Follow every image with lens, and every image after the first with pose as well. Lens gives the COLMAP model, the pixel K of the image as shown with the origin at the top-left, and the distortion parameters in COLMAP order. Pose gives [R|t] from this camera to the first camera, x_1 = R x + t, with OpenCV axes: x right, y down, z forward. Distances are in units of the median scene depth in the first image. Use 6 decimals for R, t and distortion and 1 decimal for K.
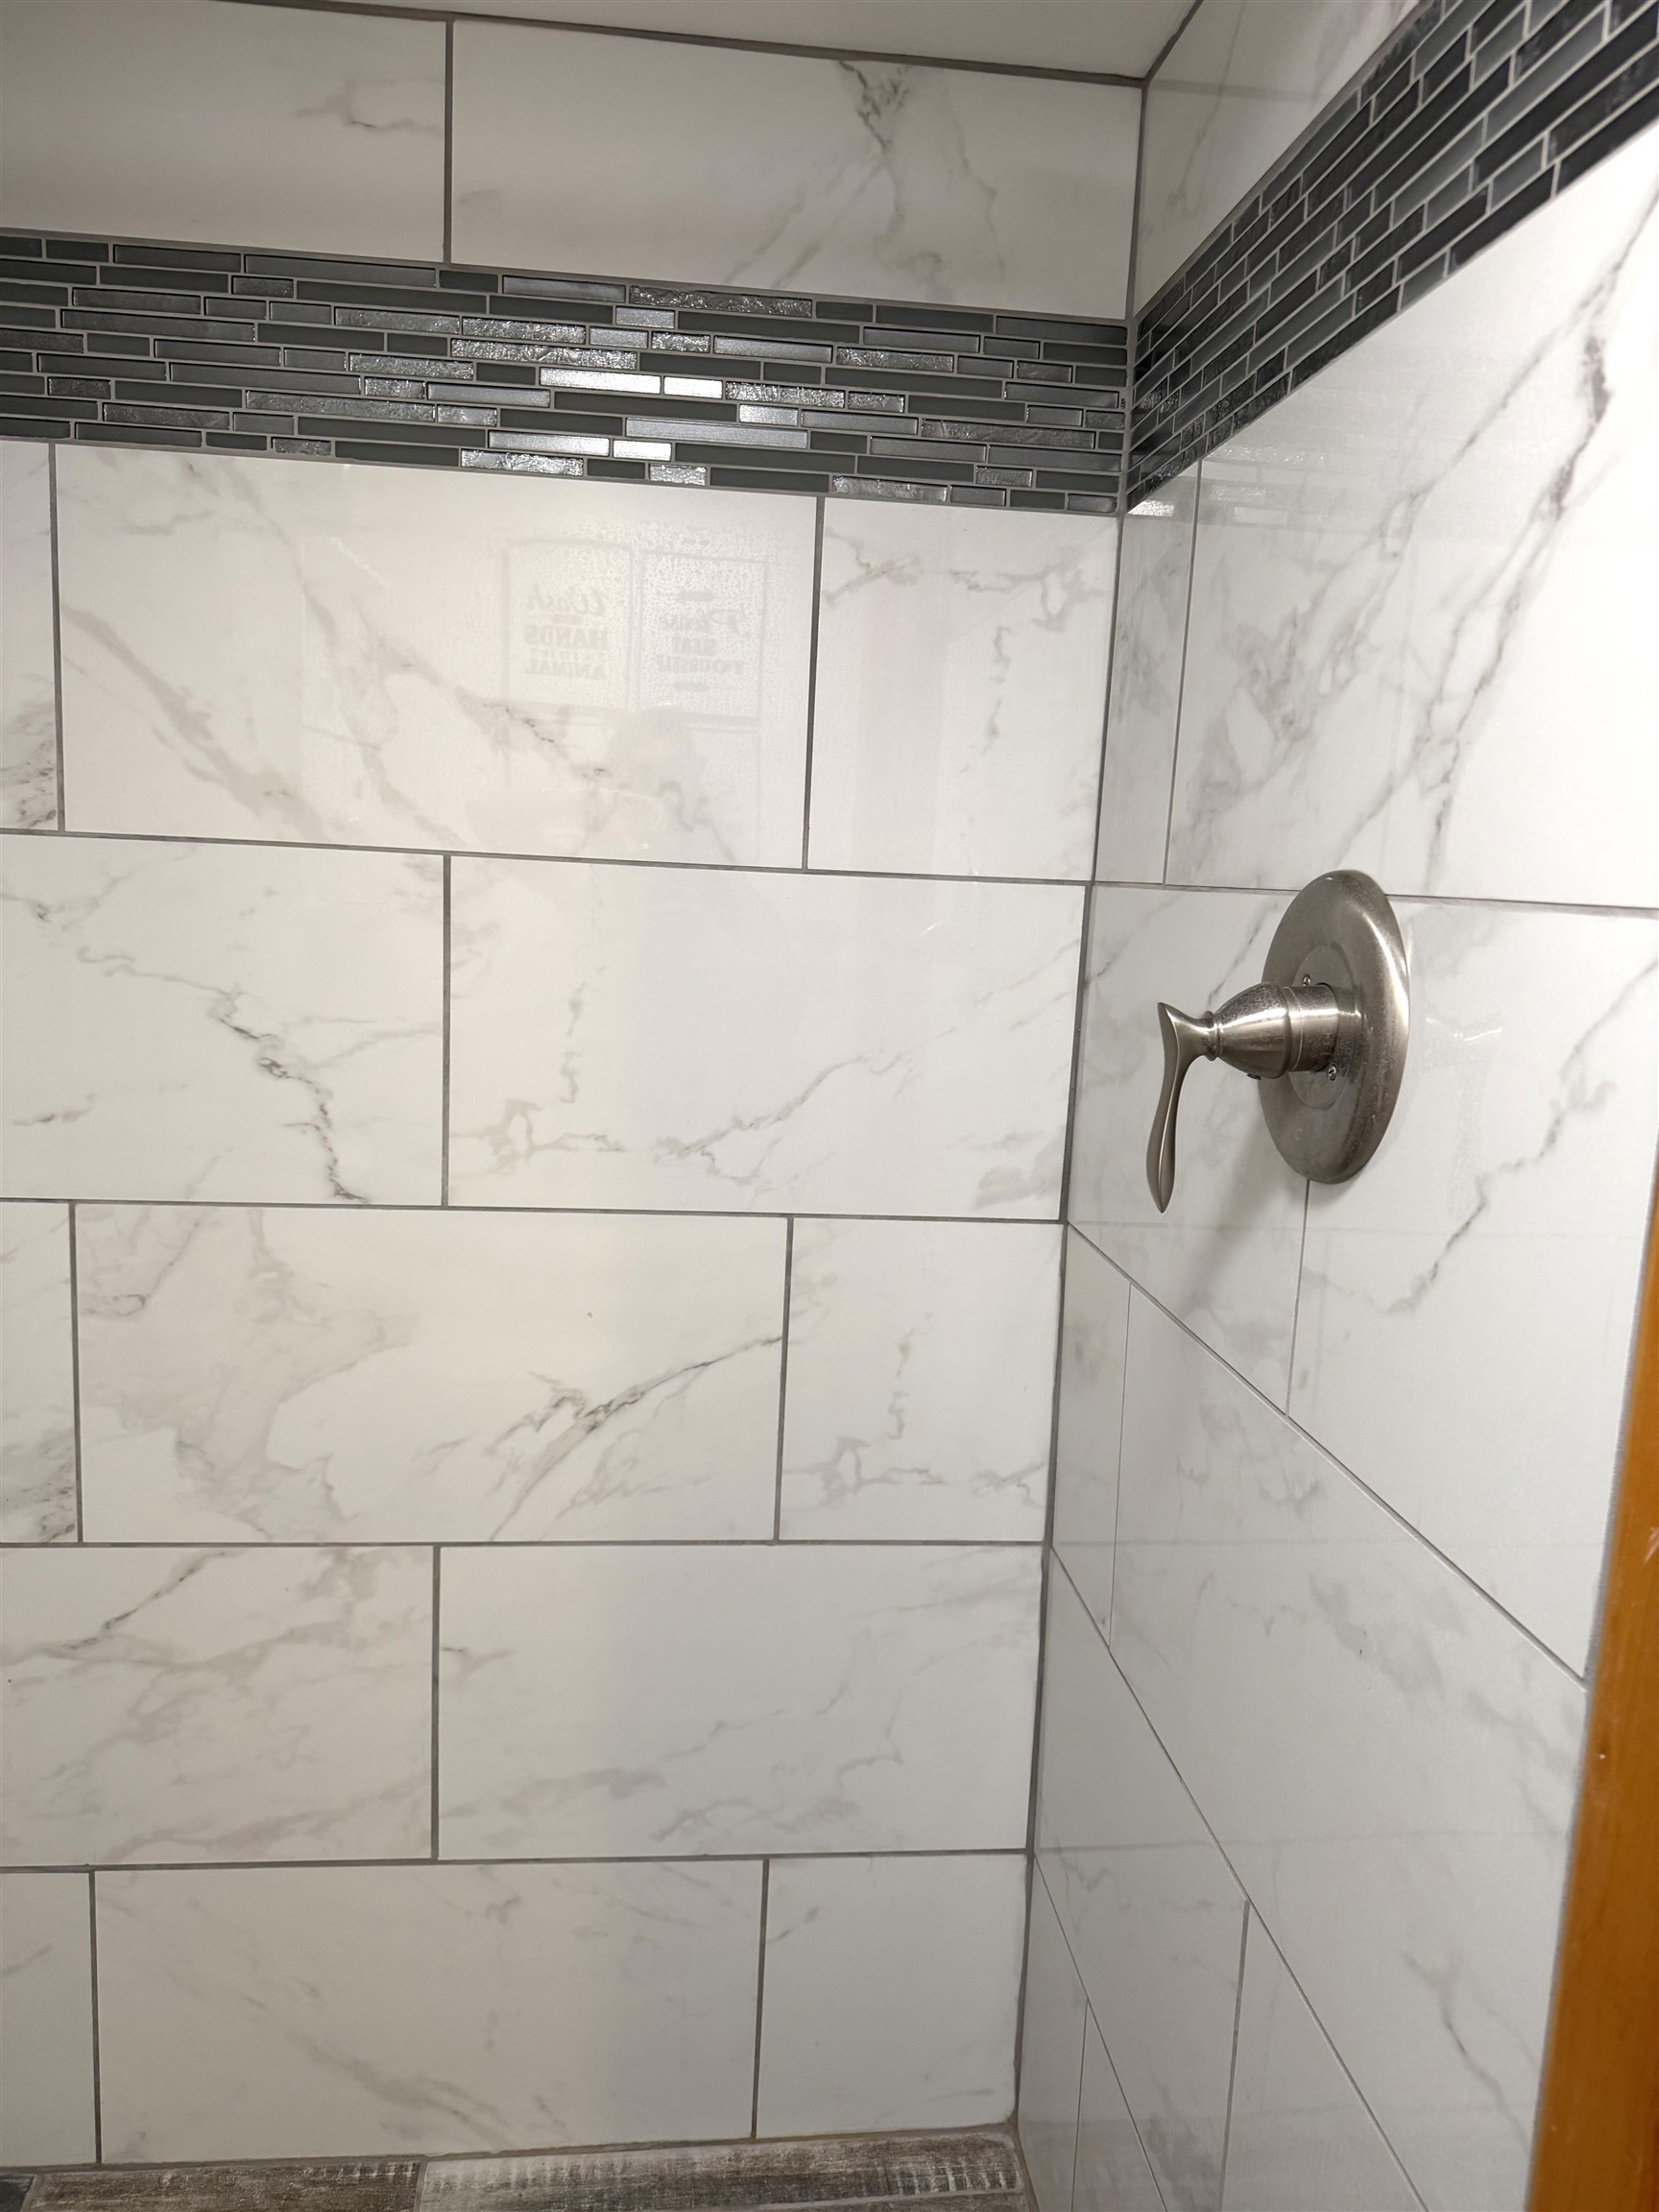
lens RADIAL K [[1561.1, 0, 822.4], [0, 1561.1, 1110.1], [0, 0, 1]] dist [0.021023, -0.037253]
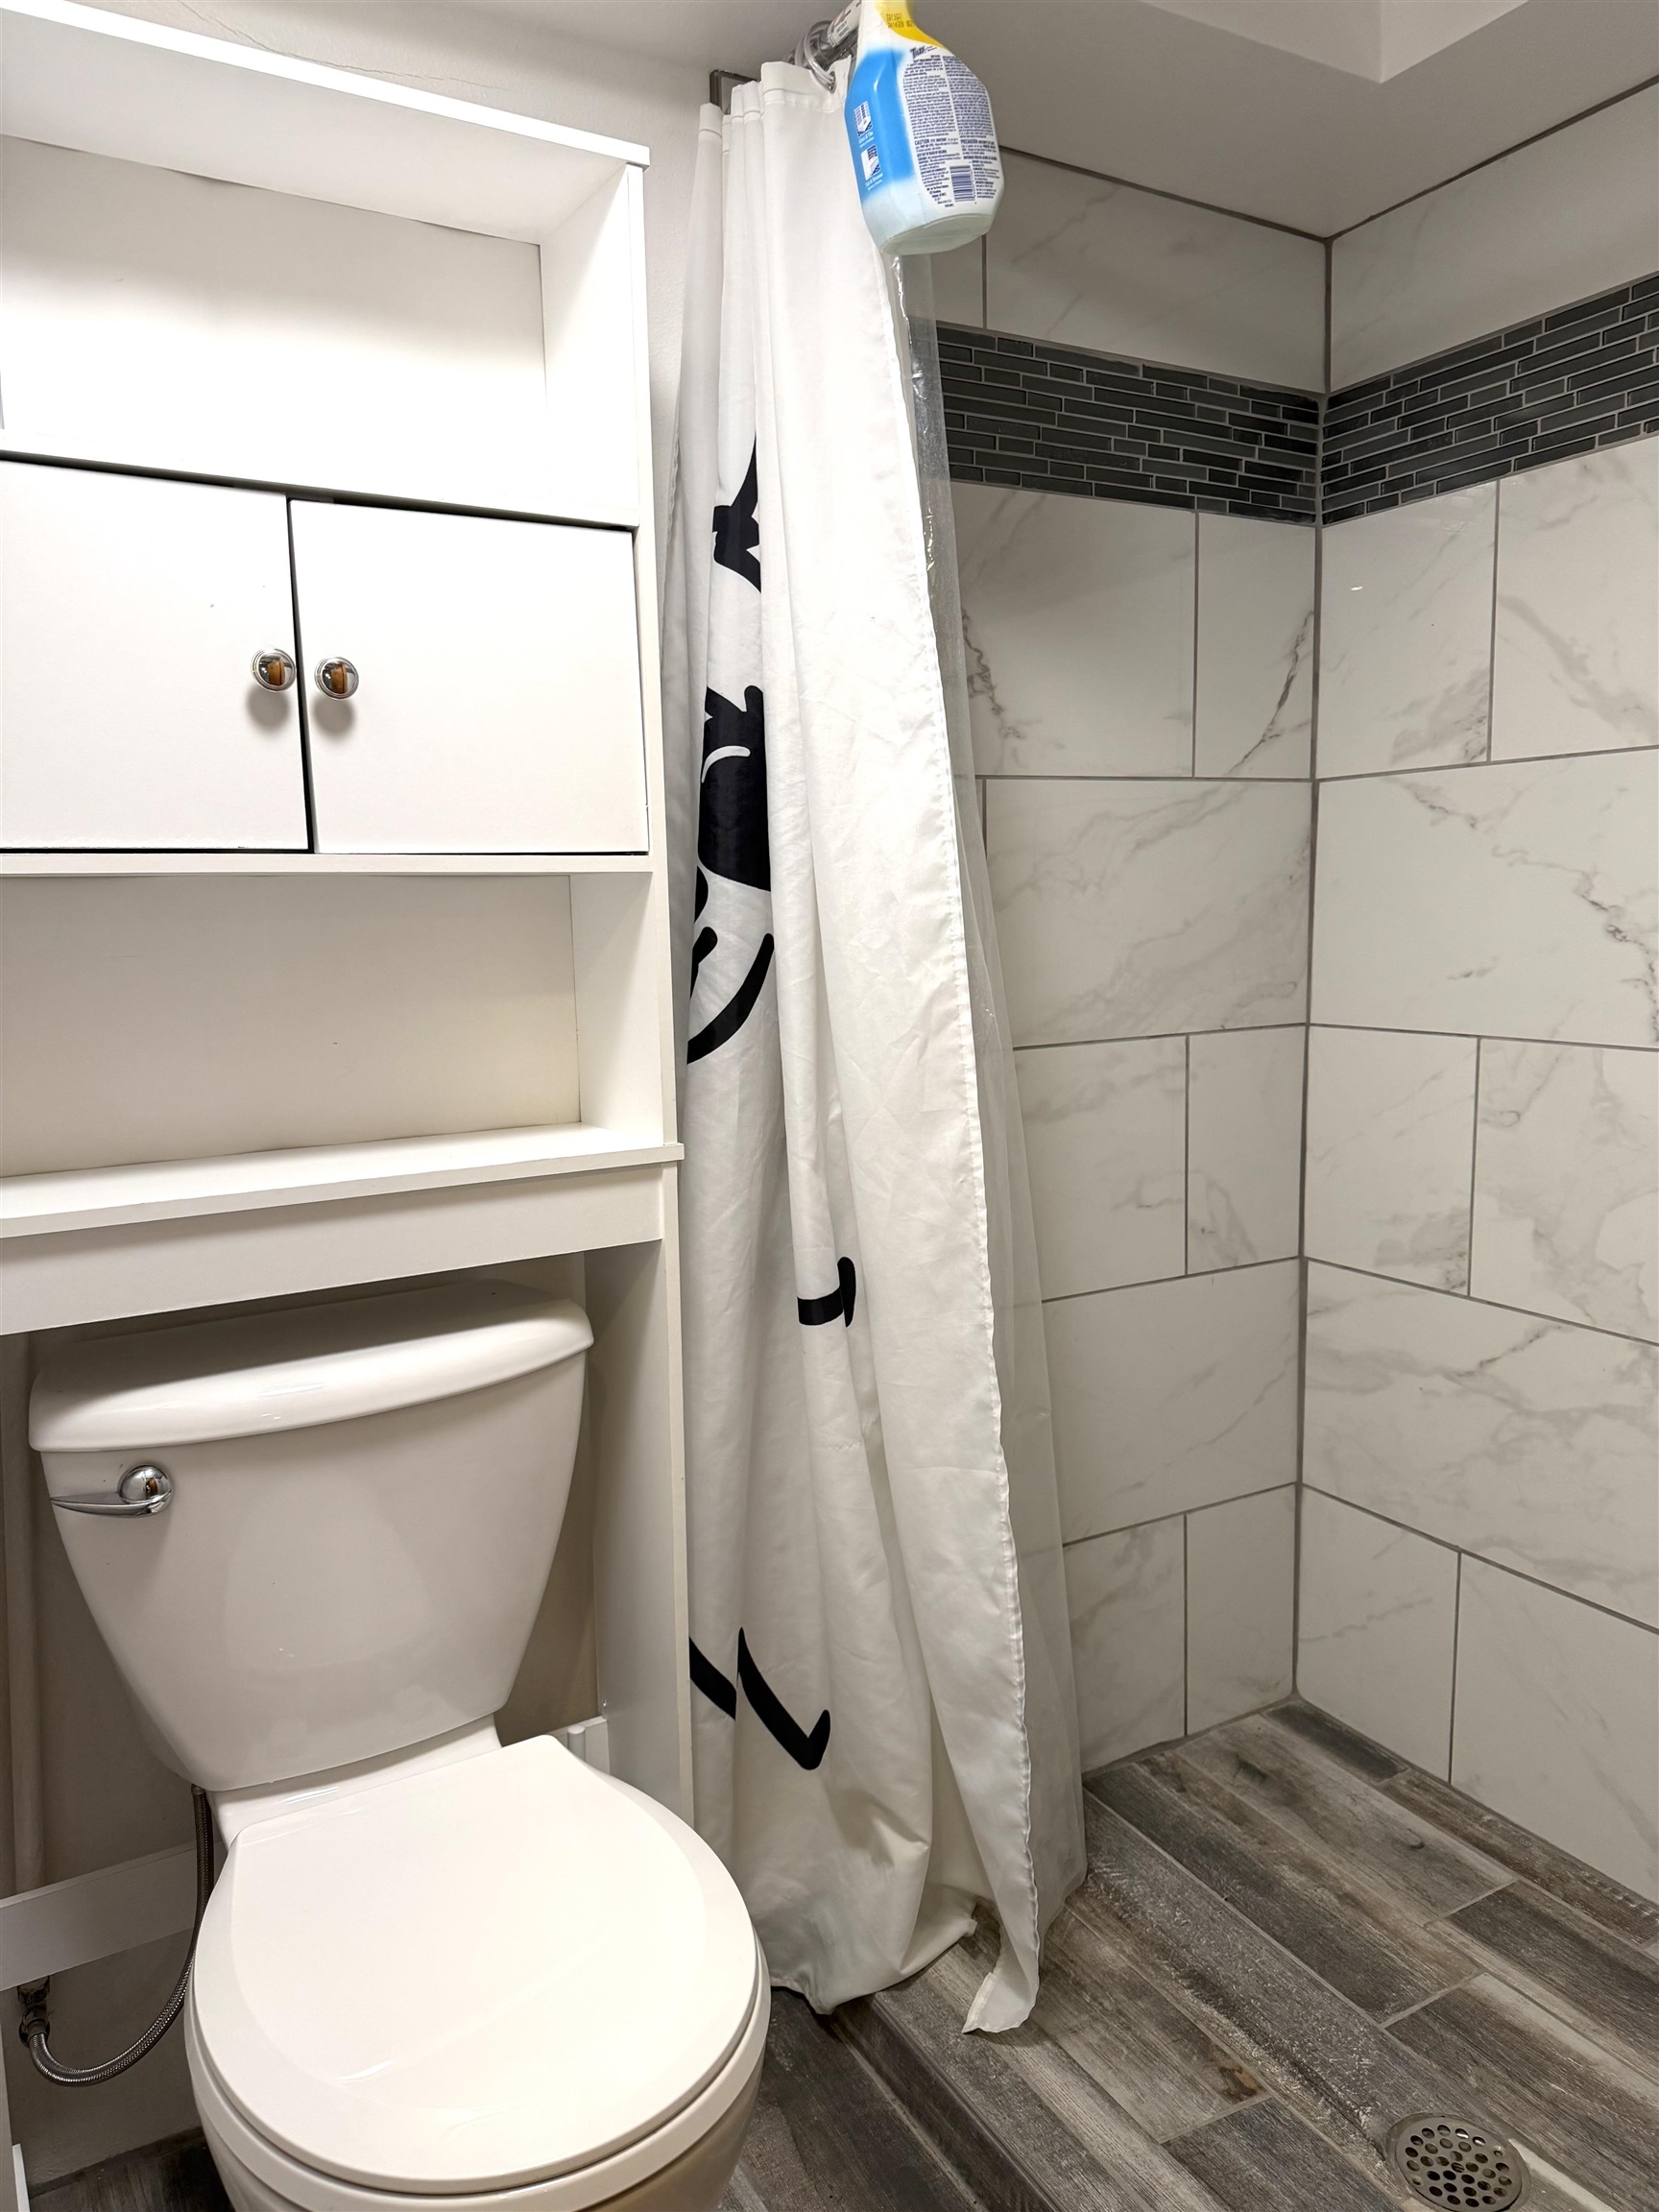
lens RADIAL K [[1561.1, 0, 828.8], [0, 1561.1, 1106.4], [0, 0, 1]] dist [0.021023, -0.037253]
pose [[0.406000, 0.072406, -0.911000, 0.520847], [-0.098976, 0.994477, 0.034931, 0.124524], [0.908497, 0.075985, 0.410924, -0.060647]]
